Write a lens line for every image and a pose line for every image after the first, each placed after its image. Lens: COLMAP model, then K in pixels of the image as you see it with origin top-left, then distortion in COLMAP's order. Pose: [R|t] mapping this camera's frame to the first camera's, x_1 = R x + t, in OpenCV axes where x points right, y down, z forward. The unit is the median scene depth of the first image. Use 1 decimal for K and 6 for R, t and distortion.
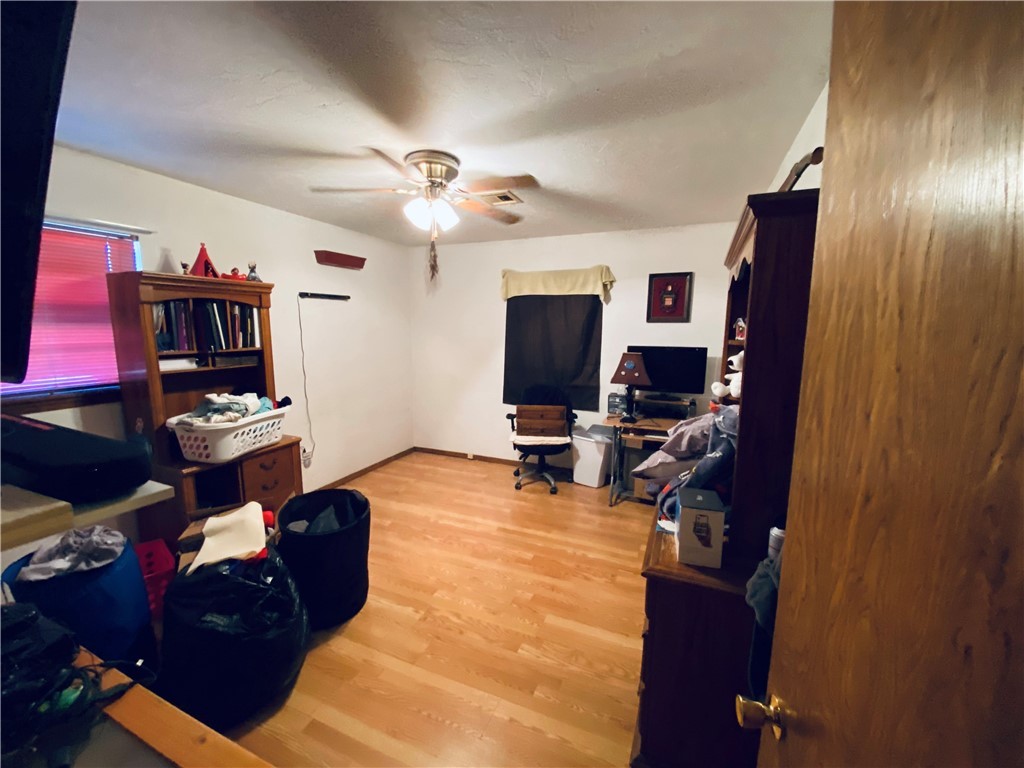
lens RADIAL K [[420.2, 0, 512.0], [0, 420.2, 384.2], [0, 0, 1]] dist [-0.001879, -0.000104]
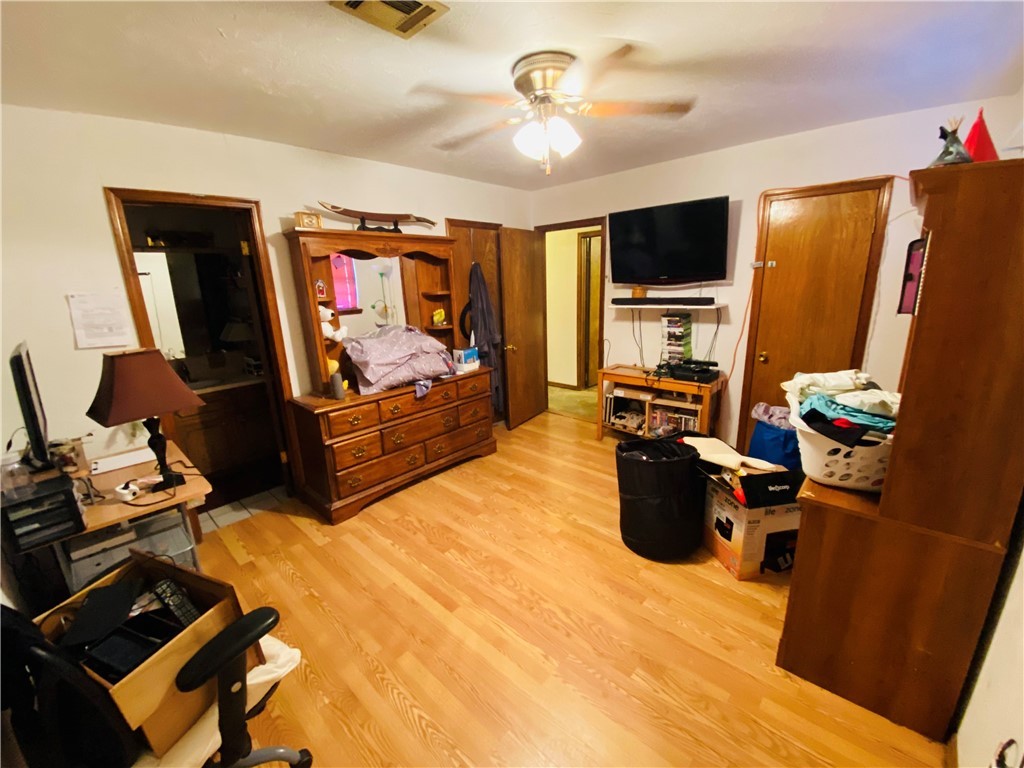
lens RADIAL K [[420.2, 0, 513.2], [0, 420.2, 382.9], [0, 0, 1]] dist [-0.001879, -0.000104]
pose [[-0.945882, -0.050260, 0.320594, -0.408943], [0.076906, 0.925070, 0.371930, -0.276939], [-0.315265, 0.376457, -0.871142, 1.883340]]
